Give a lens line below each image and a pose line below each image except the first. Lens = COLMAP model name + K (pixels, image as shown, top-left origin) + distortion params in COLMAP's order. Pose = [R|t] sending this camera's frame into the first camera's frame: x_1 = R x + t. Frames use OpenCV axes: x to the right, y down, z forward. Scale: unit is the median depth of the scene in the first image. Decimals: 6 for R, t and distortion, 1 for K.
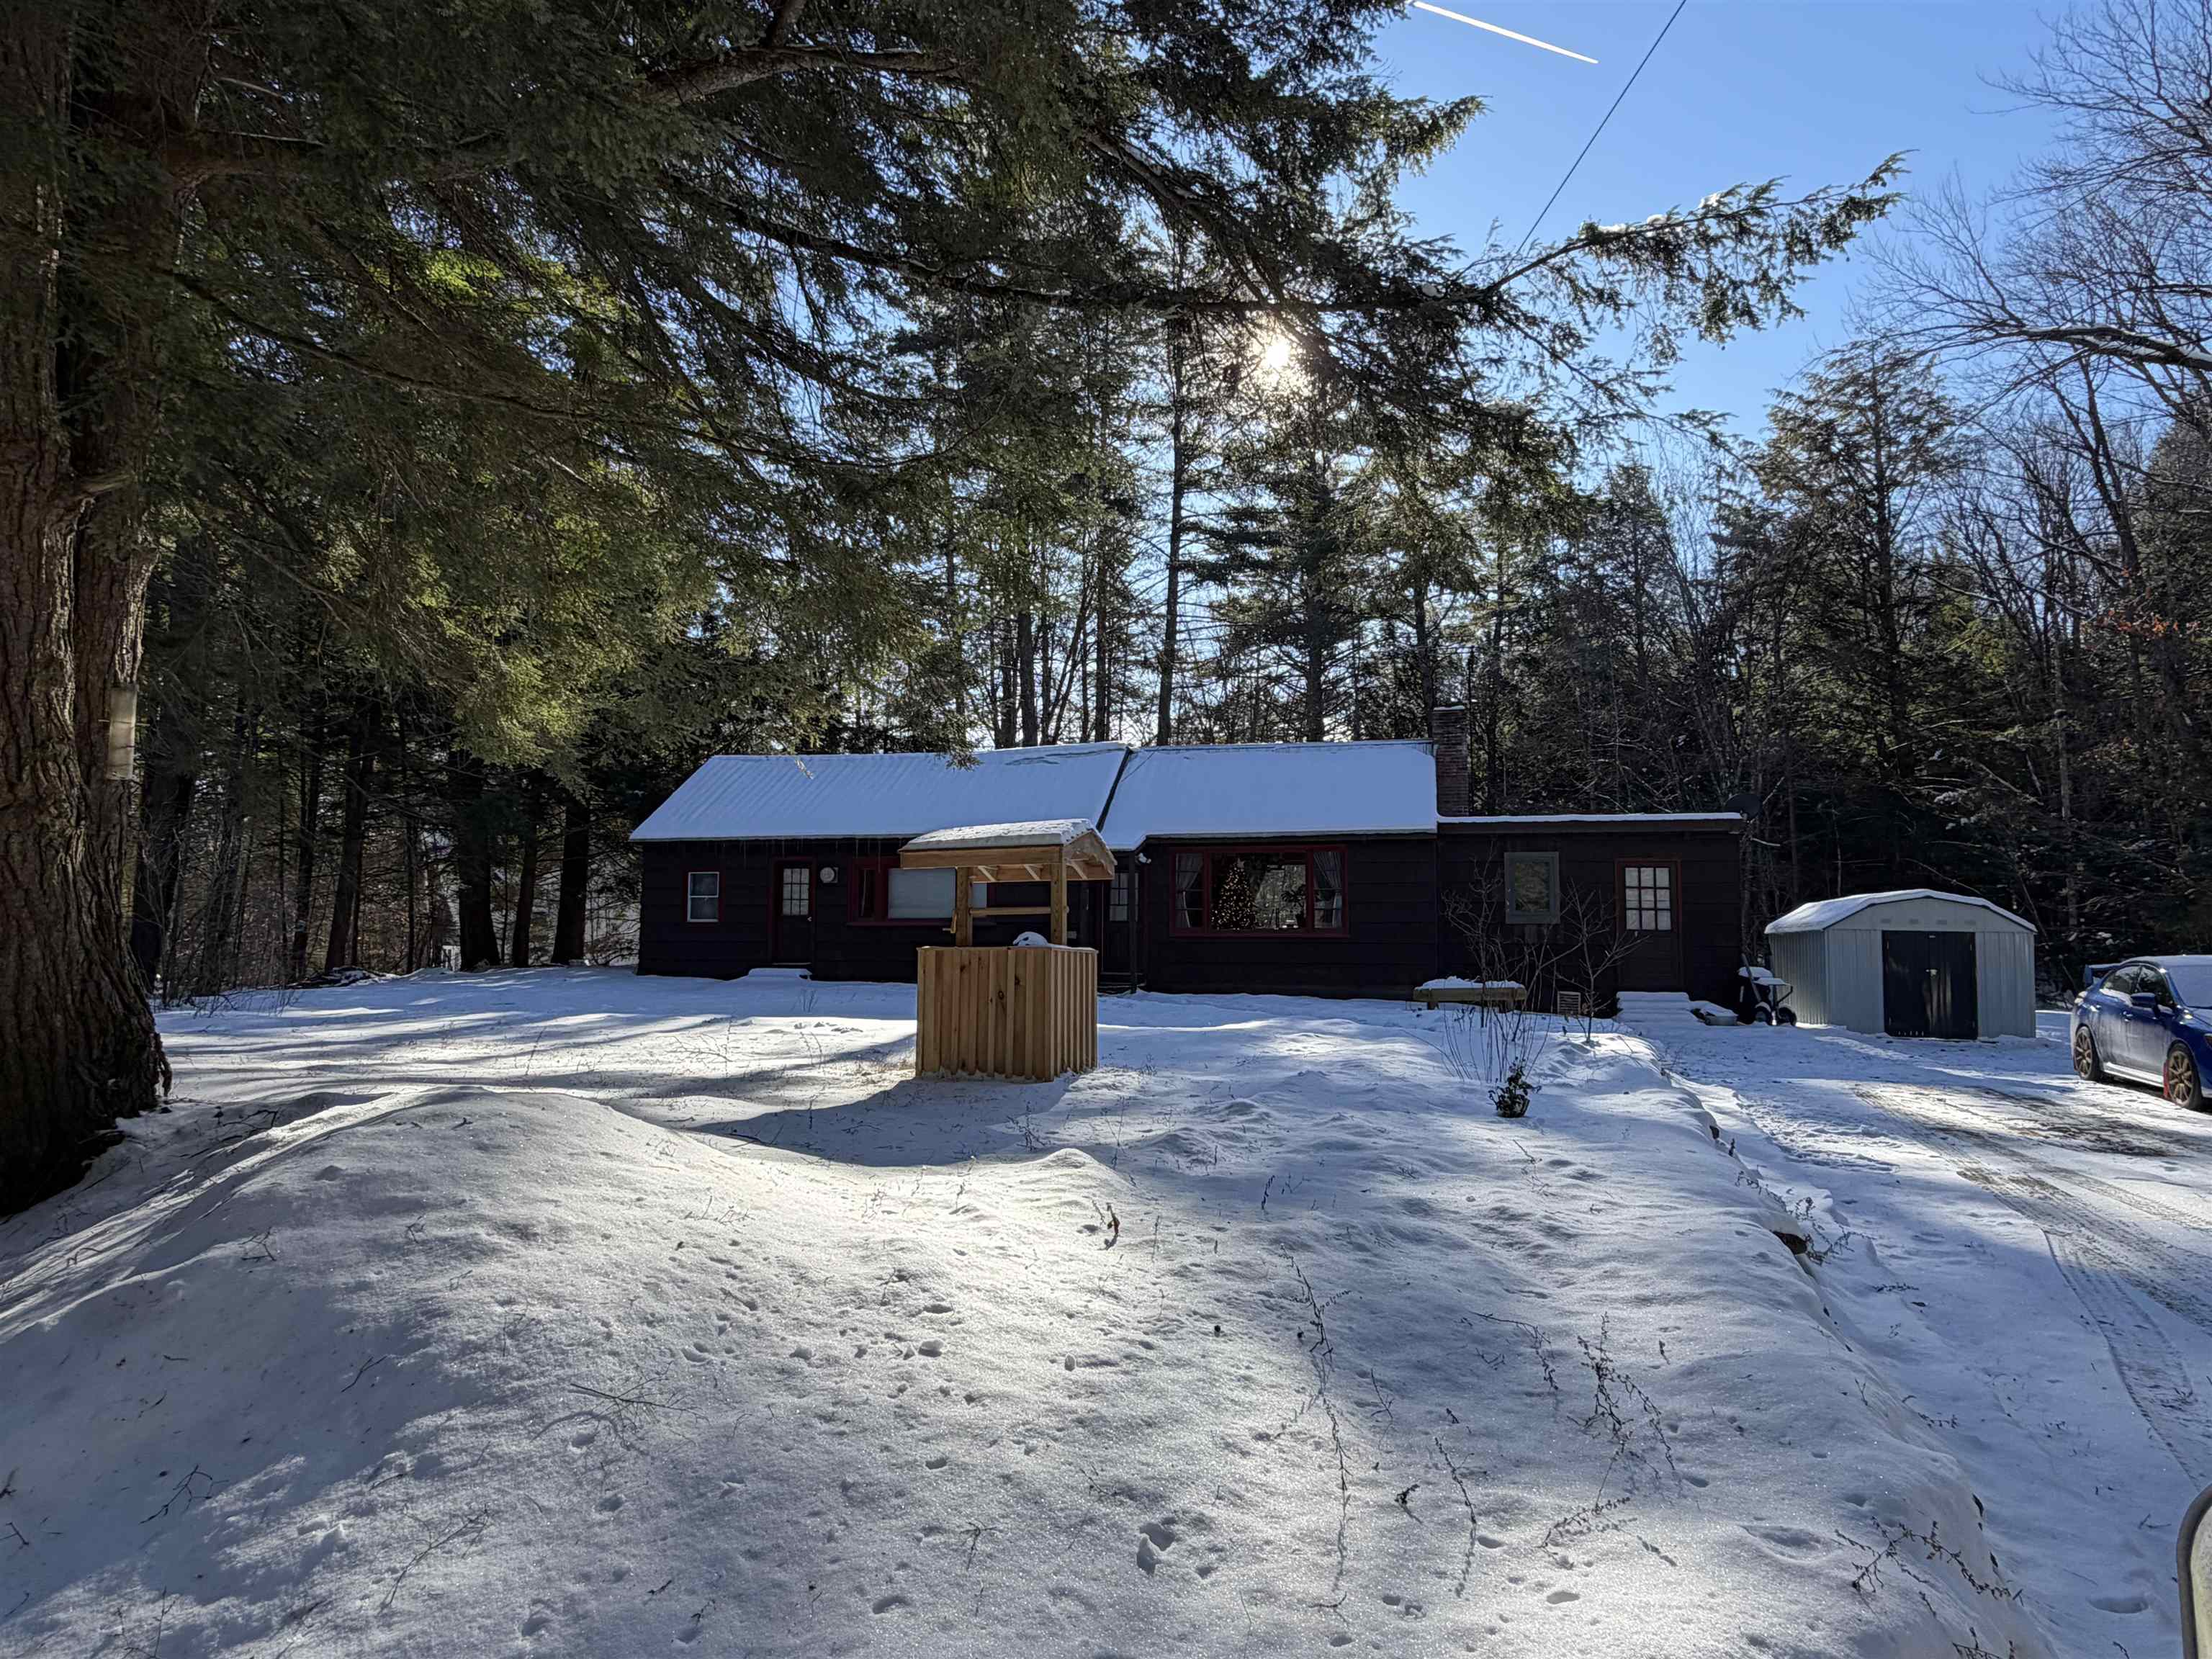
lens RADIAL K [[1280.0, 0, 1112.1], [0, 1280.0, 823.2], [0, 0, 1]] dist [0.002224, 0.000038]
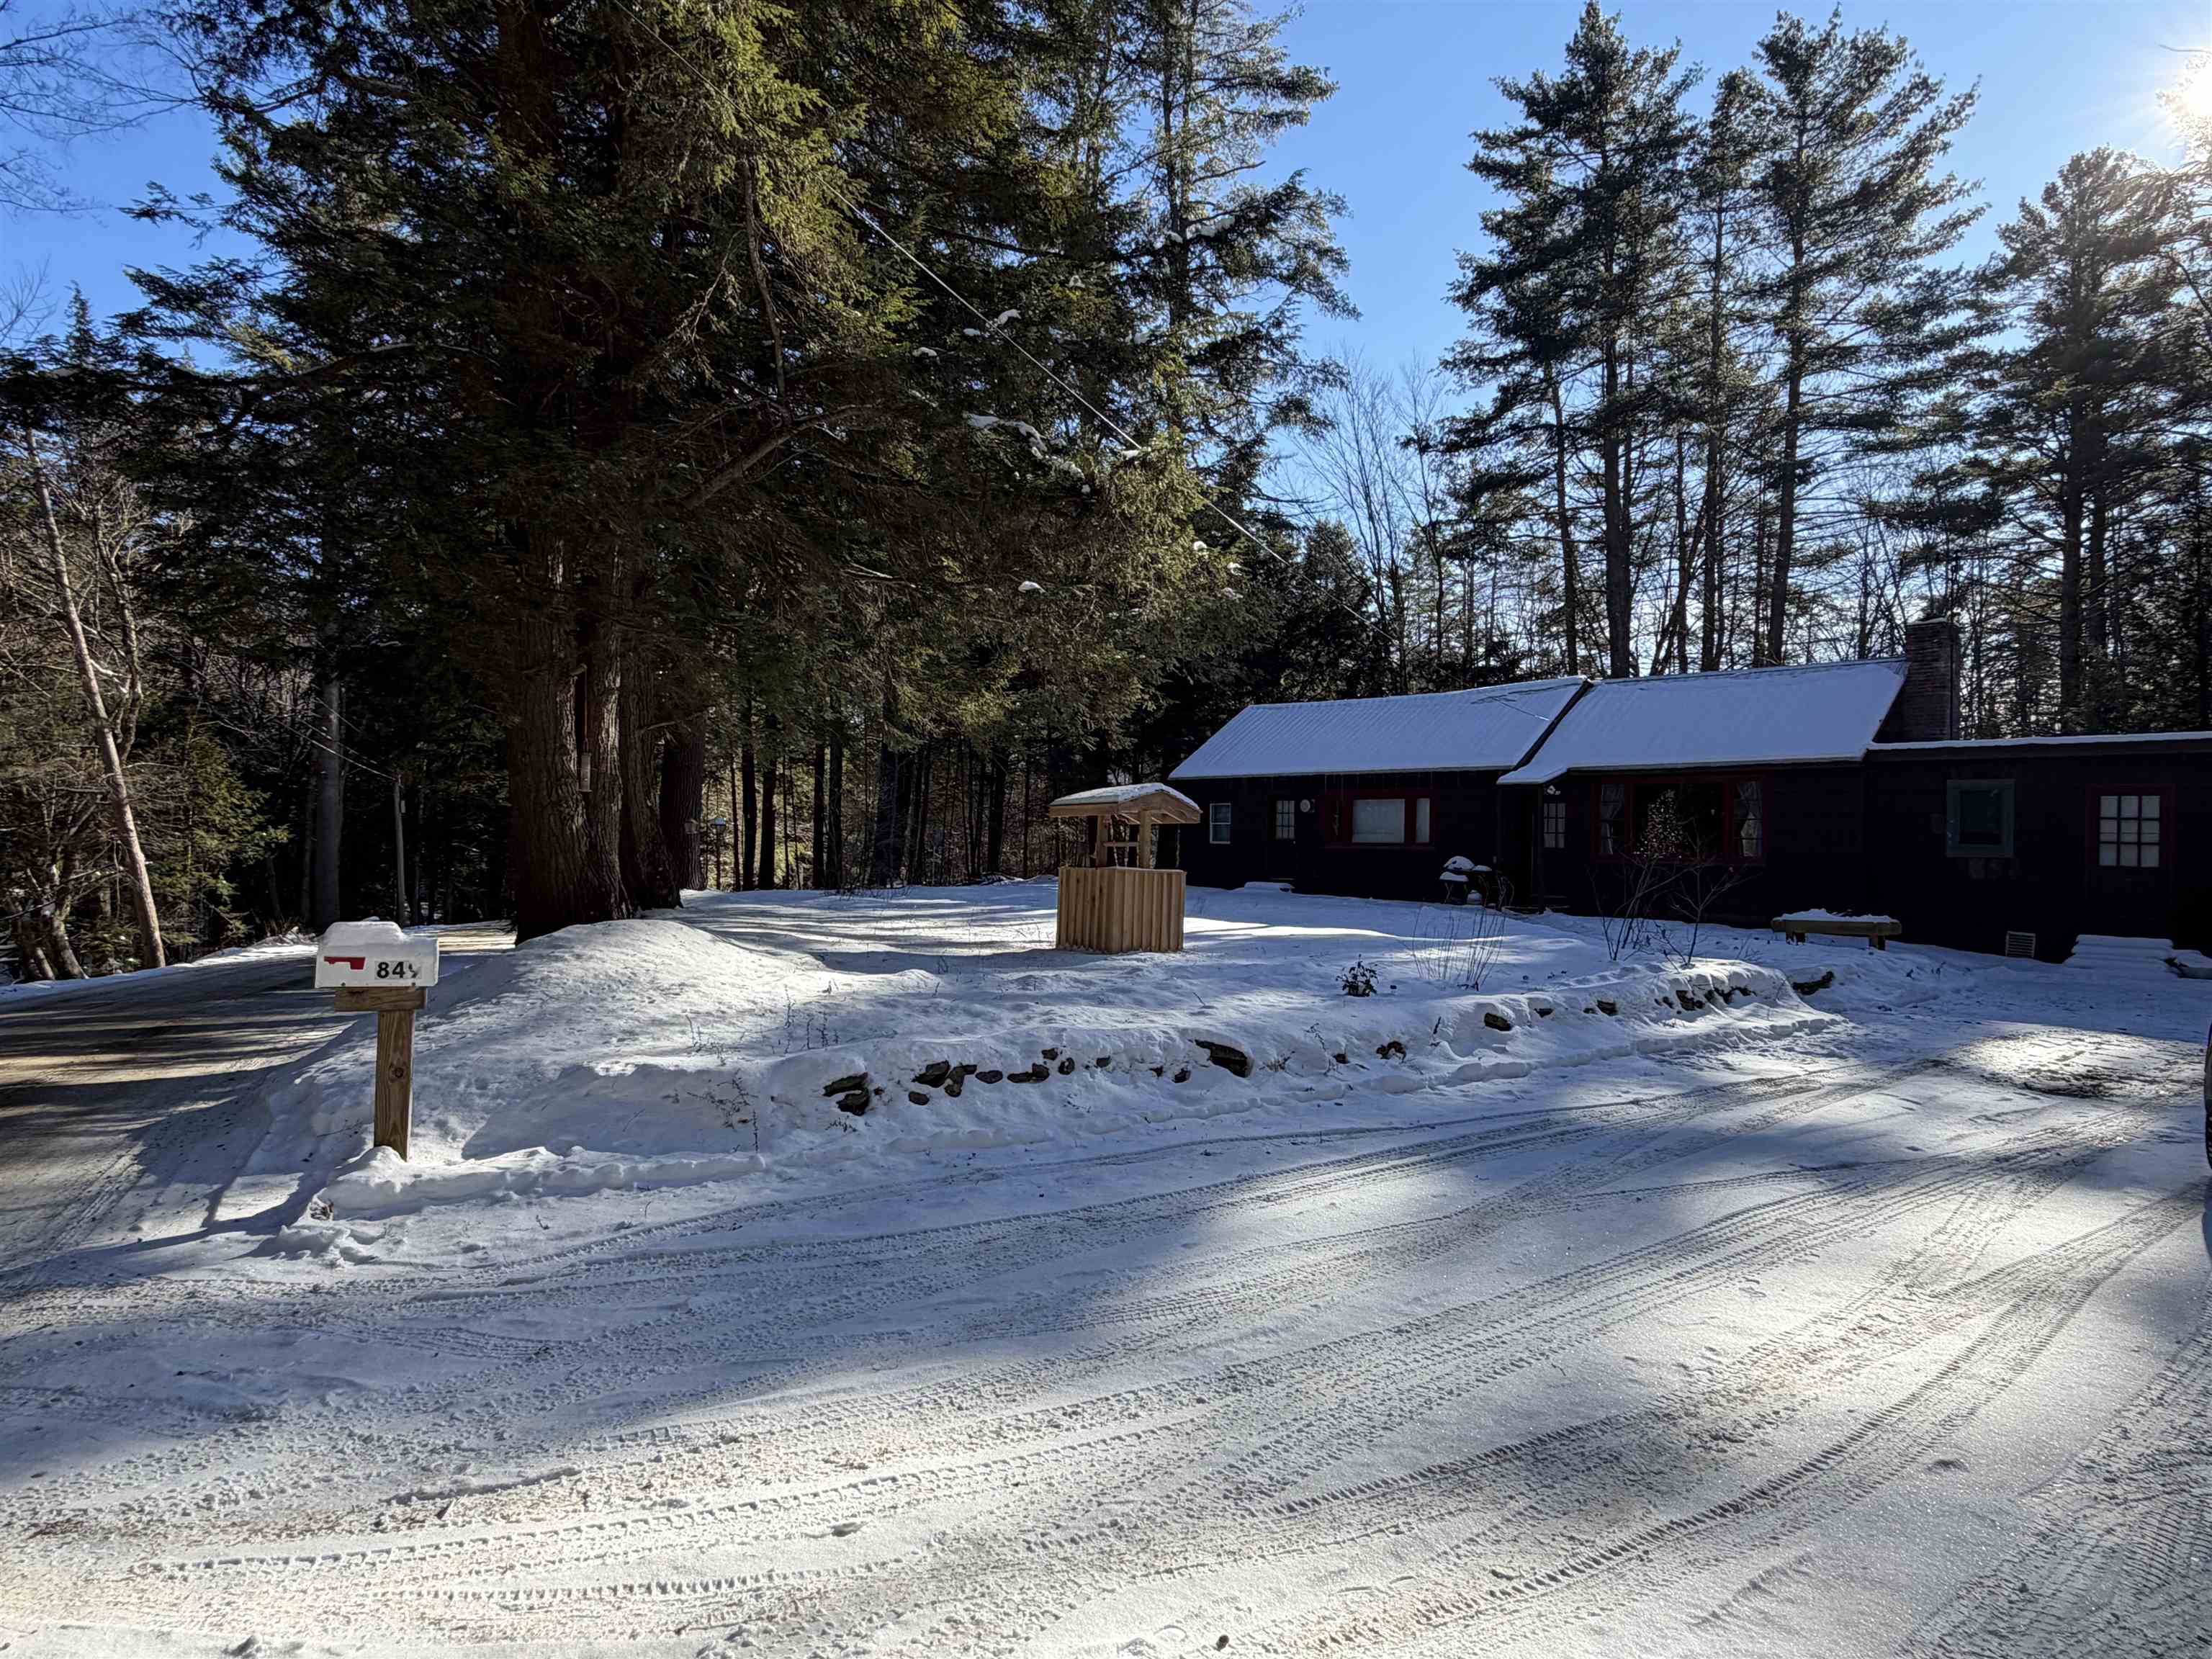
lens RADIAL K [[1280.0, 0, 1109.1], [0, 1280.0, 838.3], [0, 0, 1]] dist [0.002636, -0.001779]
pose [[0.837803, 0.009802, -0.545885, 0.261646], [0.032320, 0.997195, 0.067509, -0.014879], [0.545016, -0.074203, 0.835136, -0.093714]]
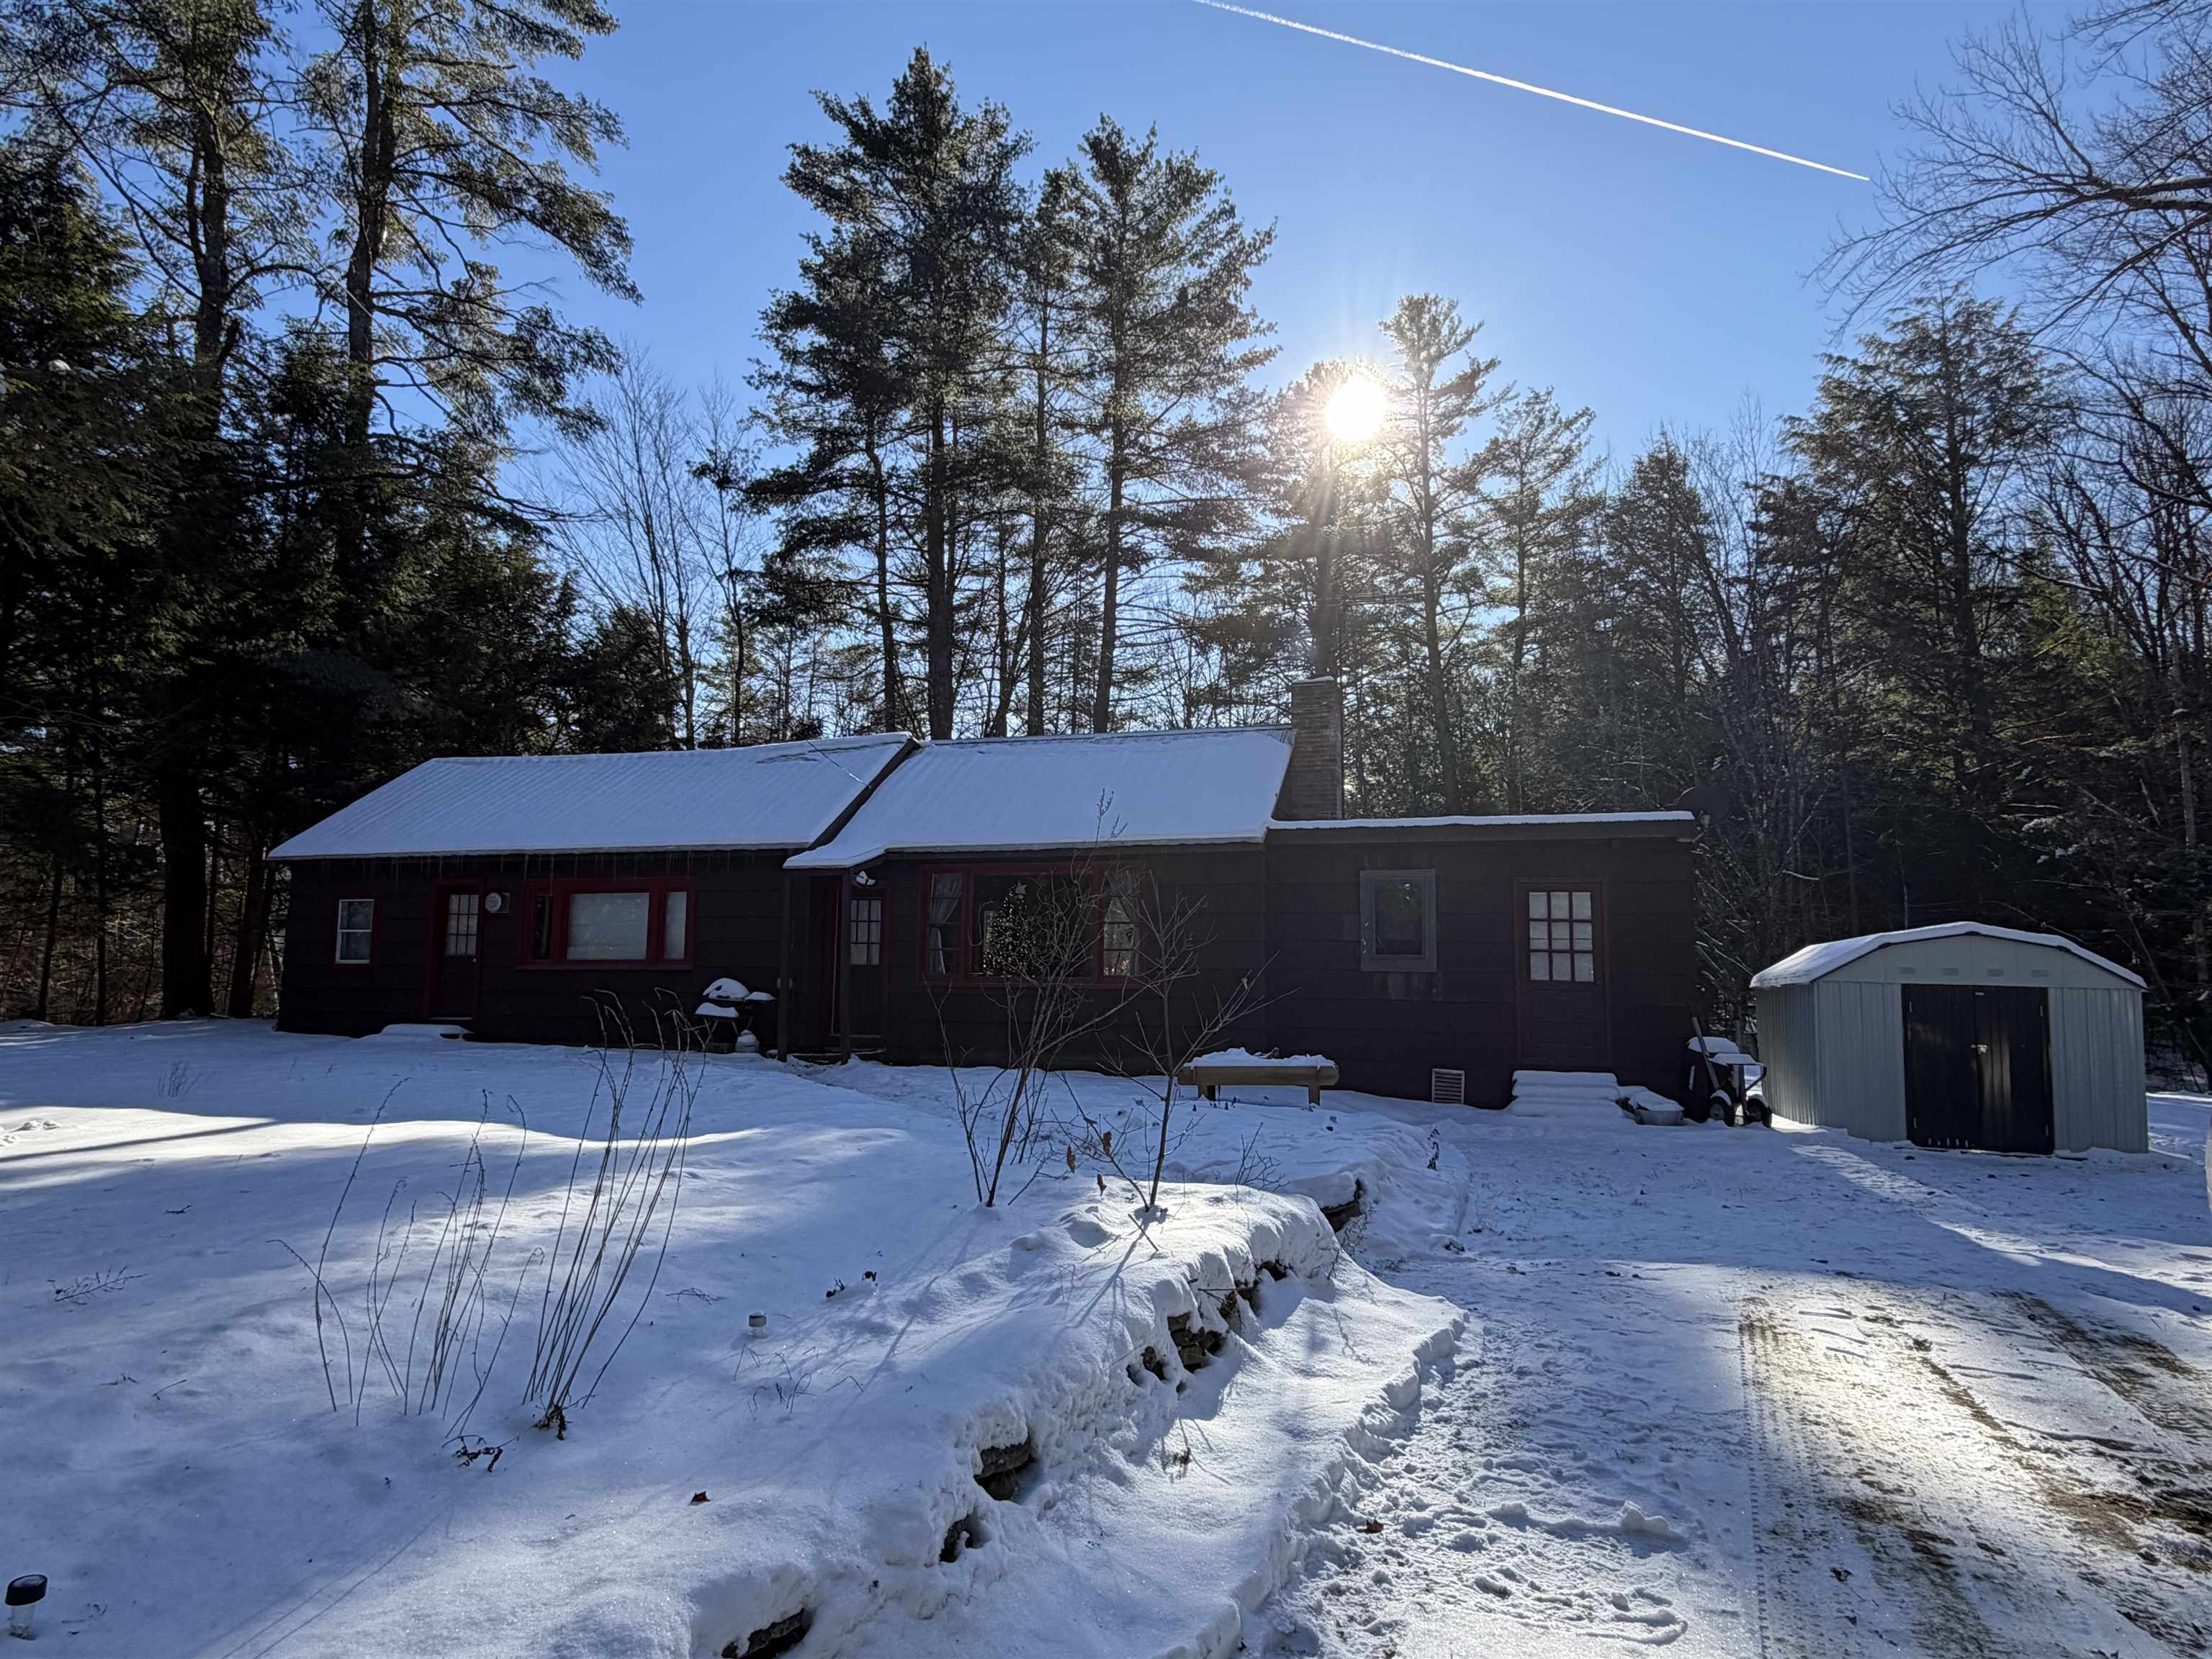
lens RADIAL K [[1280.0, 0, 1109.1], [0, 1280.0, 838.3], [0, 0, 1]] dist [0.002636, -0.001779]
pose [[0.998132, -0.000057, -0.061087, 0.181361], [-0.001676, 0.999598, -0.028304, 0.021814], [0.061064, 0.028354, 0.997731, 0.244110]]
